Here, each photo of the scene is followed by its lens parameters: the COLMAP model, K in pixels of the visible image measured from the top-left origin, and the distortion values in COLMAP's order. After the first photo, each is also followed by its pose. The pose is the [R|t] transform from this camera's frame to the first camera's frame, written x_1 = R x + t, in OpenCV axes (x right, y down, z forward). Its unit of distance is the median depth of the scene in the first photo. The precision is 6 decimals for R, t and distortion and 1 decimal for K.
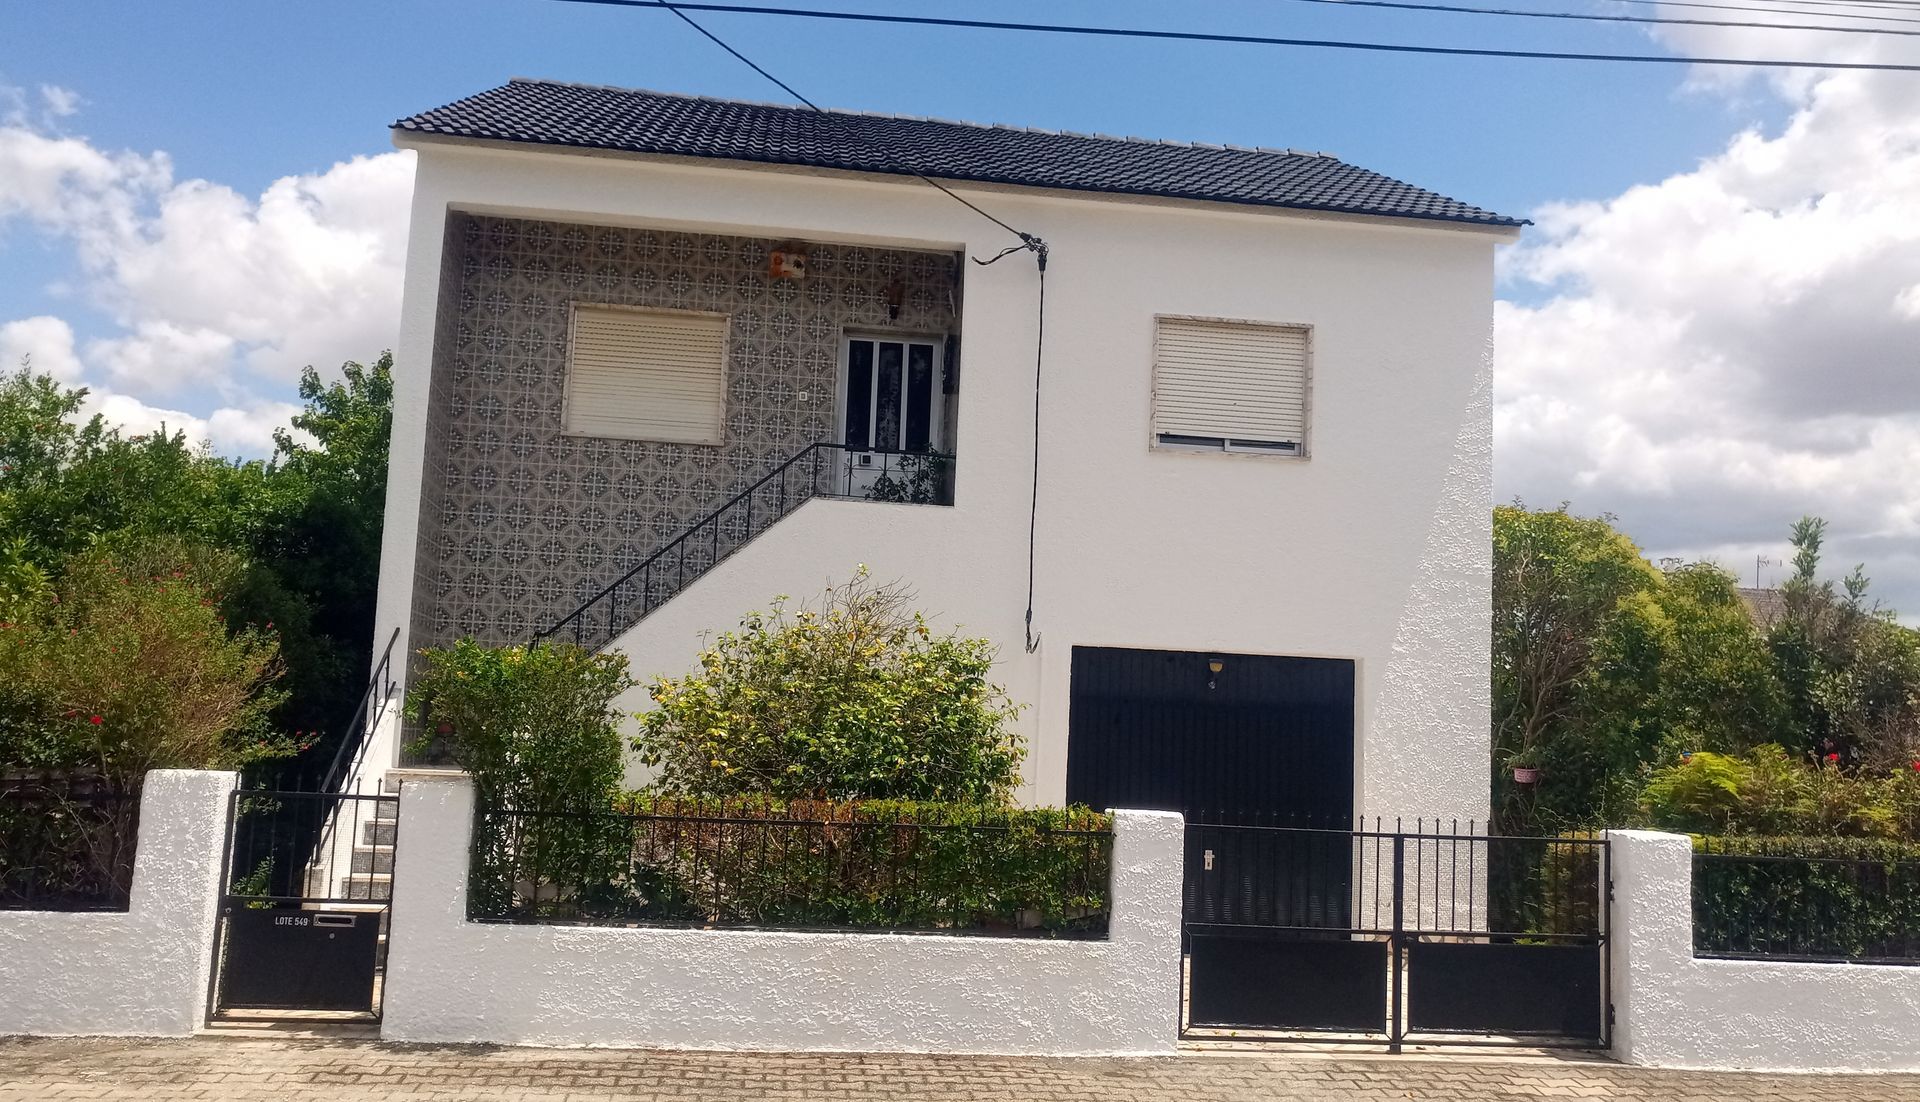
lens RADIAL K [[1580.2, 0, 961.6], [0, 1580.2, 573.8], [0, 0, 1]] dist [0.013270, 0.001011]
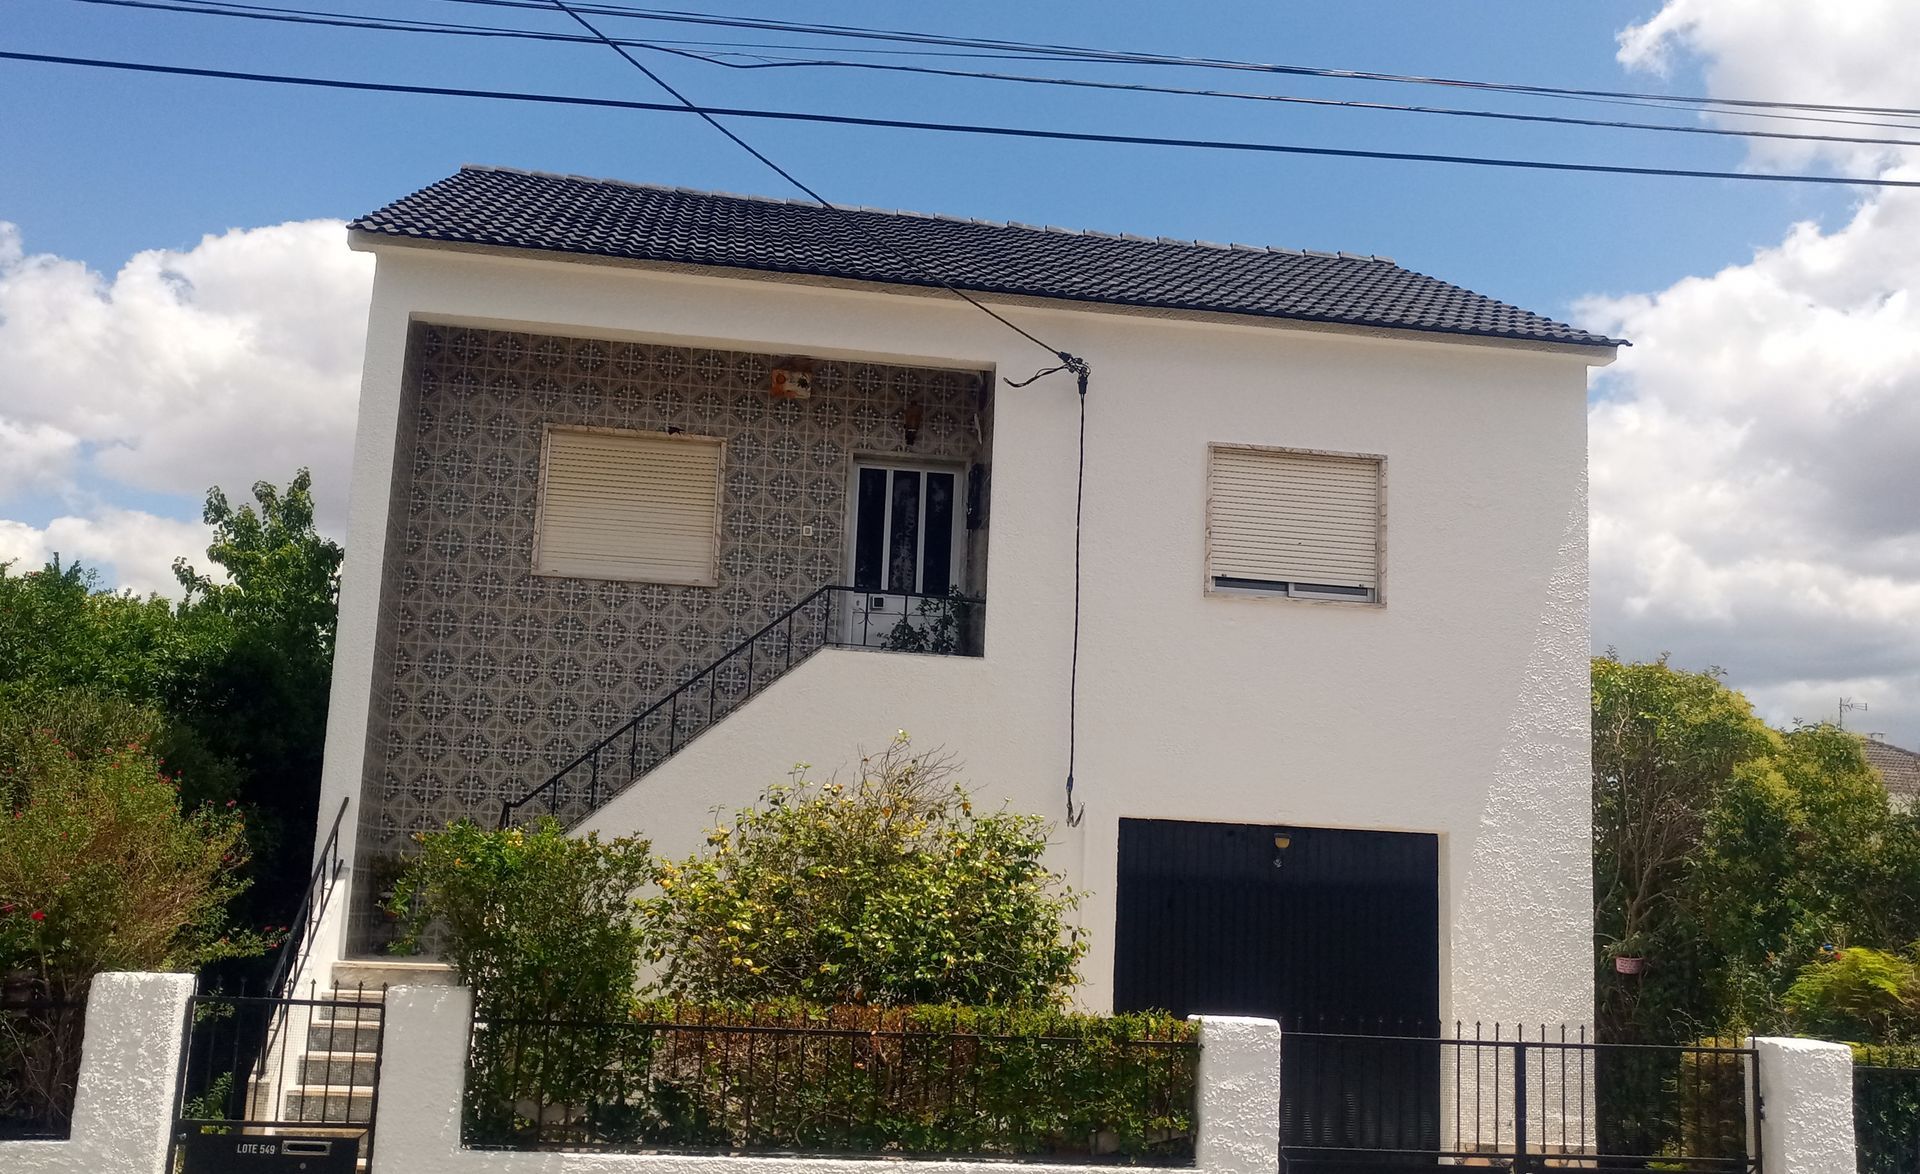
lens RADIAL K [[1820.4, 0, 960.9], [0, 1820.4, 613.1], [0, 0, 1]] dist [0.017489, 0.000000]
pose [[0.999701, 0.004042, 0.024131, -0.040278], [-0.002695, 0.998451, -0.055581, -0.011132], [-0.024318, 0.055499, 0.998163, -0.010402]]
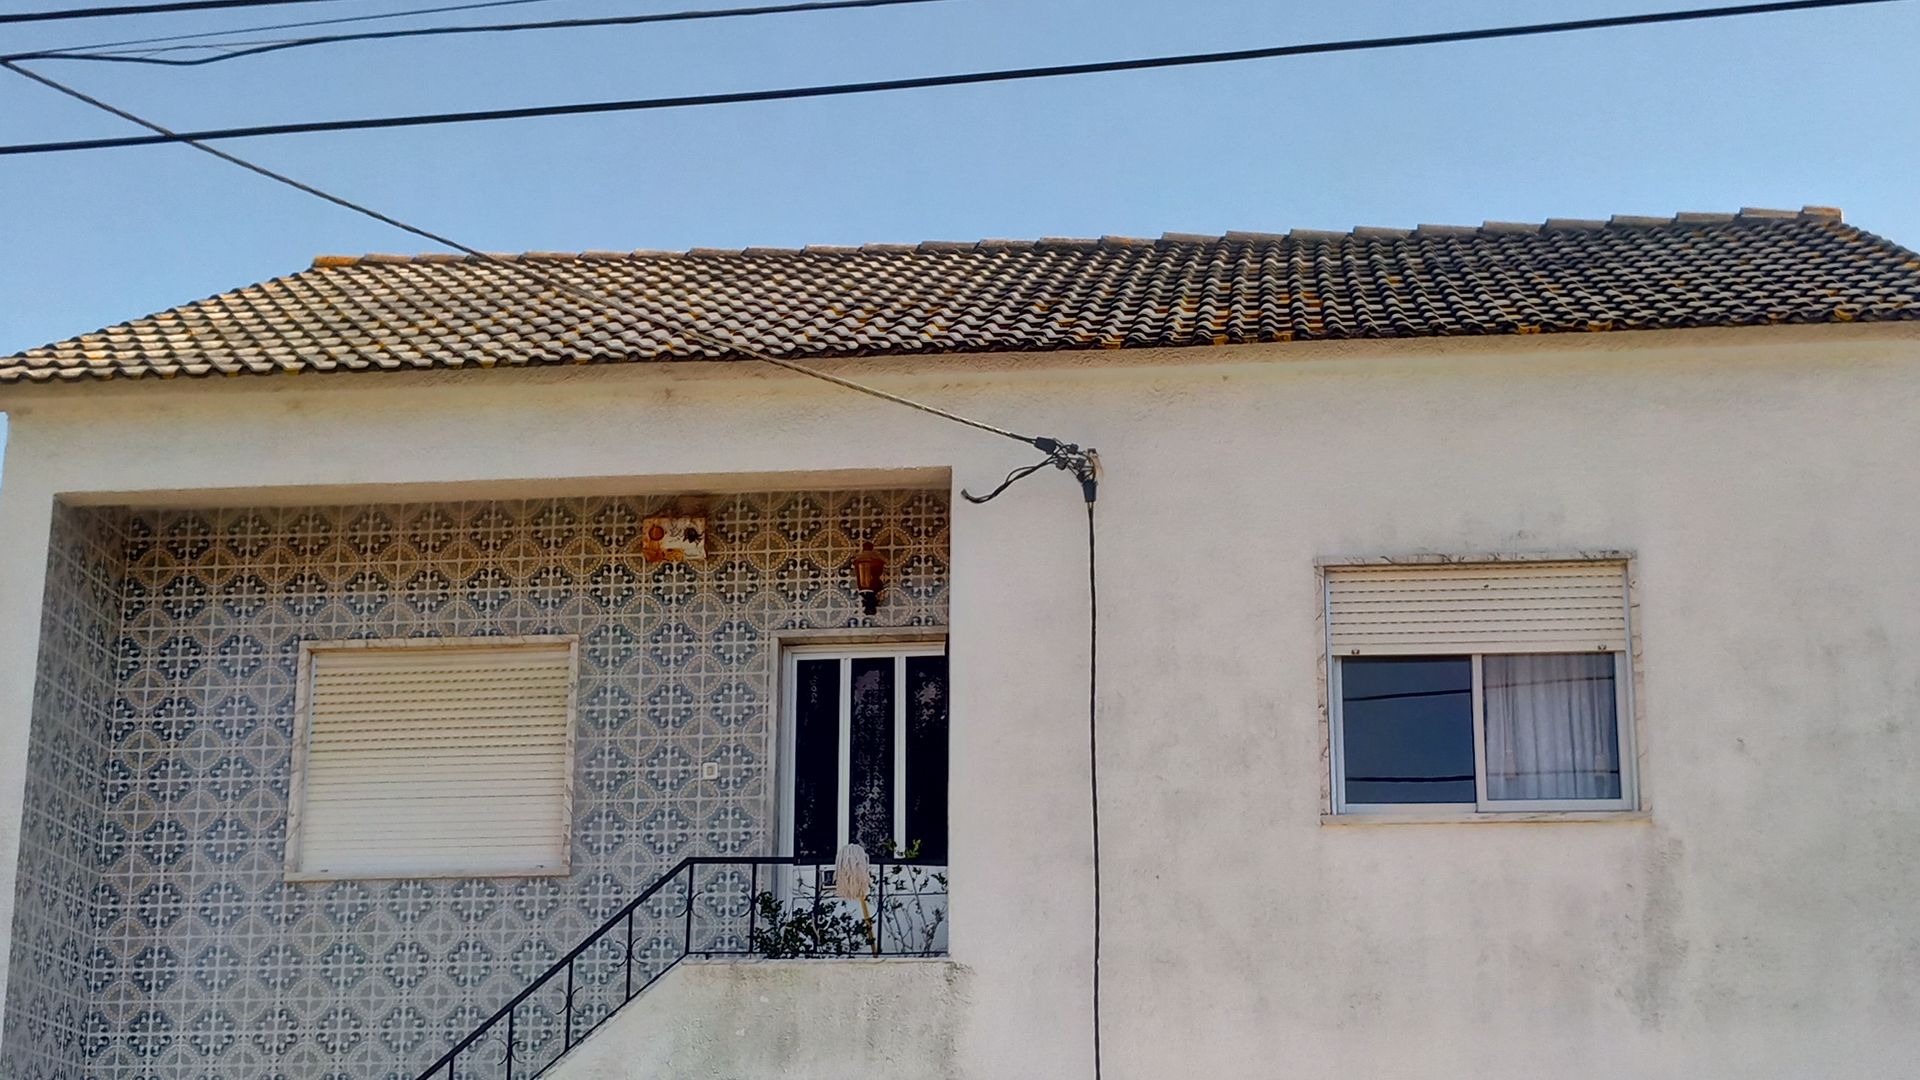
lens RADIAL K [[3001.5, 0, 974.7], [0, 3001.5, 556.4], [0, 0, 1]] dist [0.067826, 0.000000]
pose [[0.971588, -0.100706, -0.214184, 0.221279], [0.061821, 0.981526, -0.181065, 0.007415], [0.228461, 0.162680, 0.959865, 0.020154]]
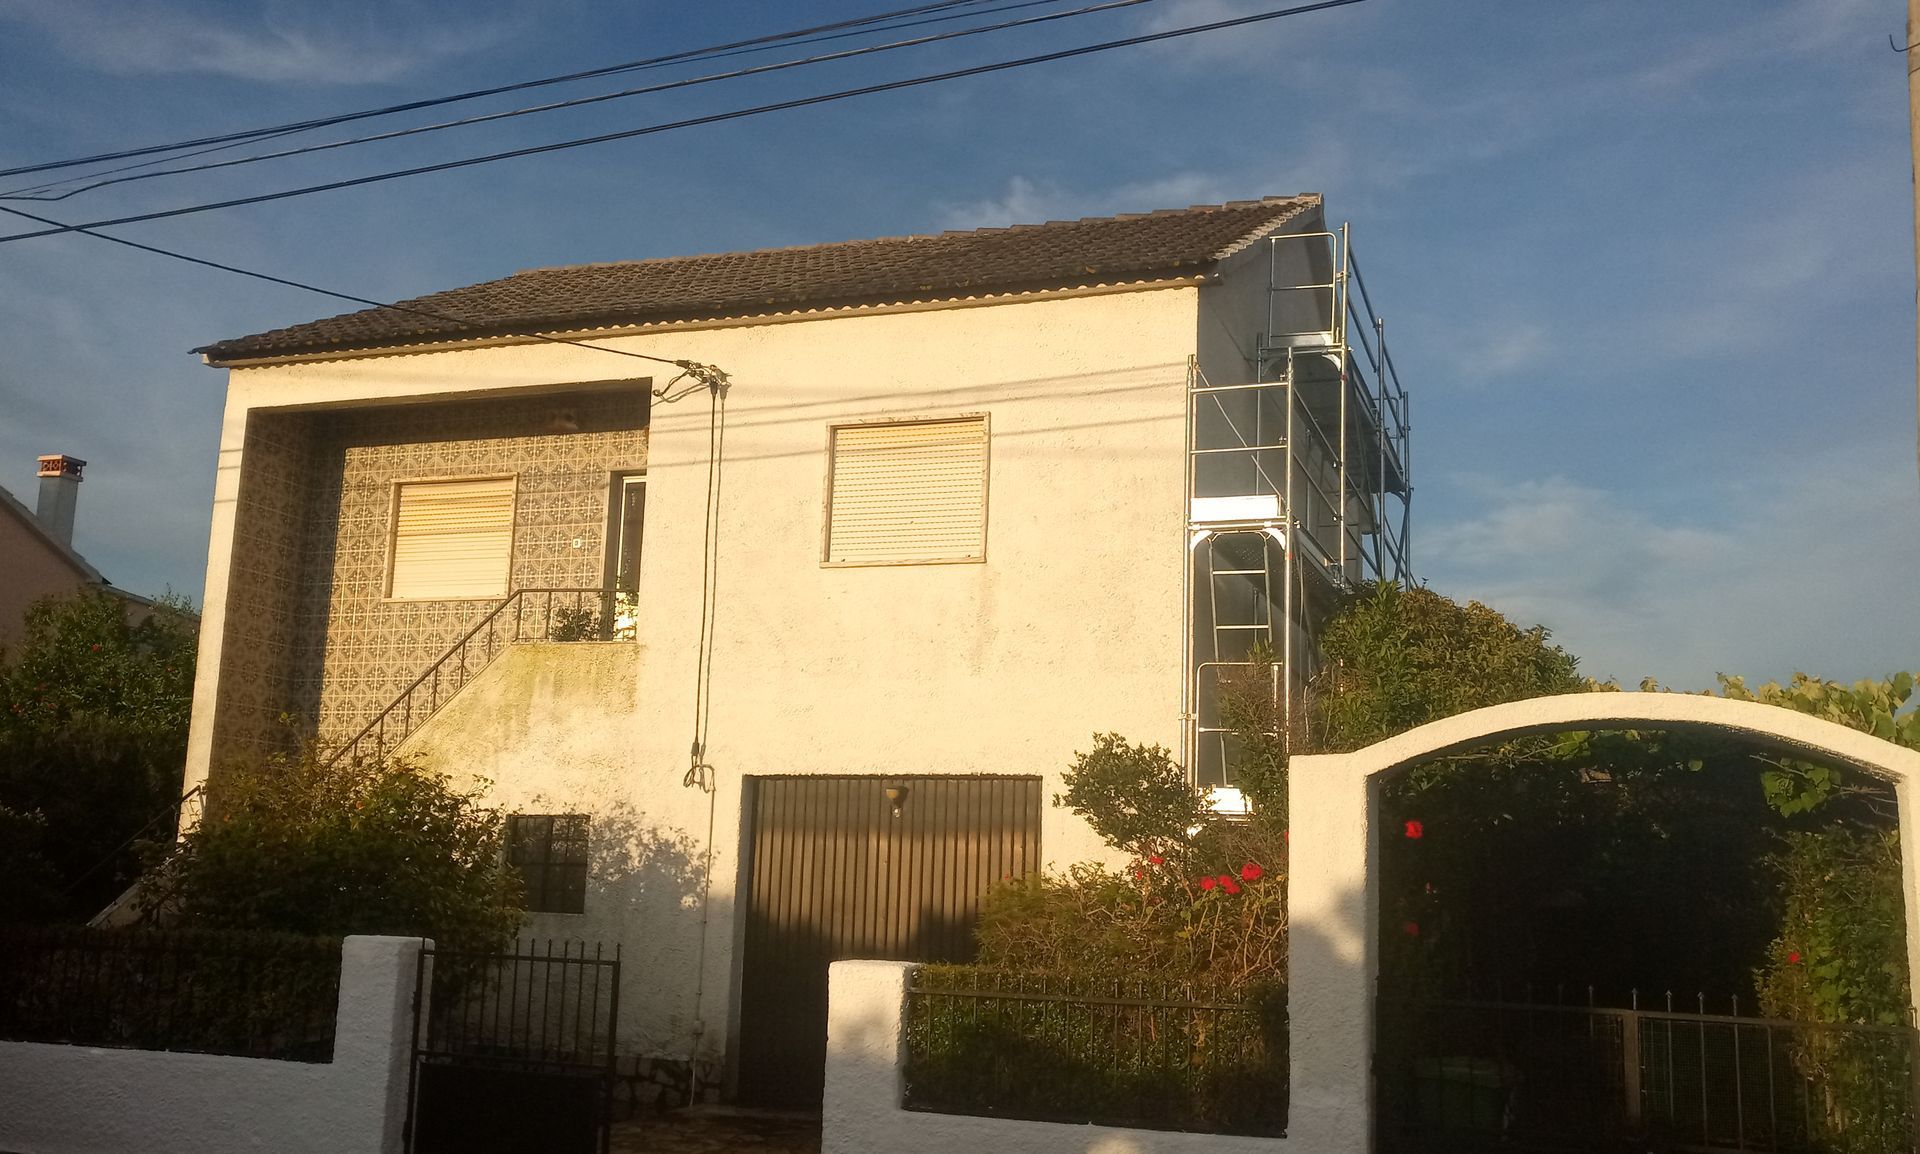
lens RADIAL K [[1750.6, 0, 965.4], [0, 1750.6, 601.0], [0, 0, 1]] dist [0.011325, 0.000000]
pose [[0.894896, -0.085921, -0.437926, 0.632279], [0.053857, 0.994912, -0.085146, 0.035209], [0.443013, 0.052611, 0.894970, 0.103221]]
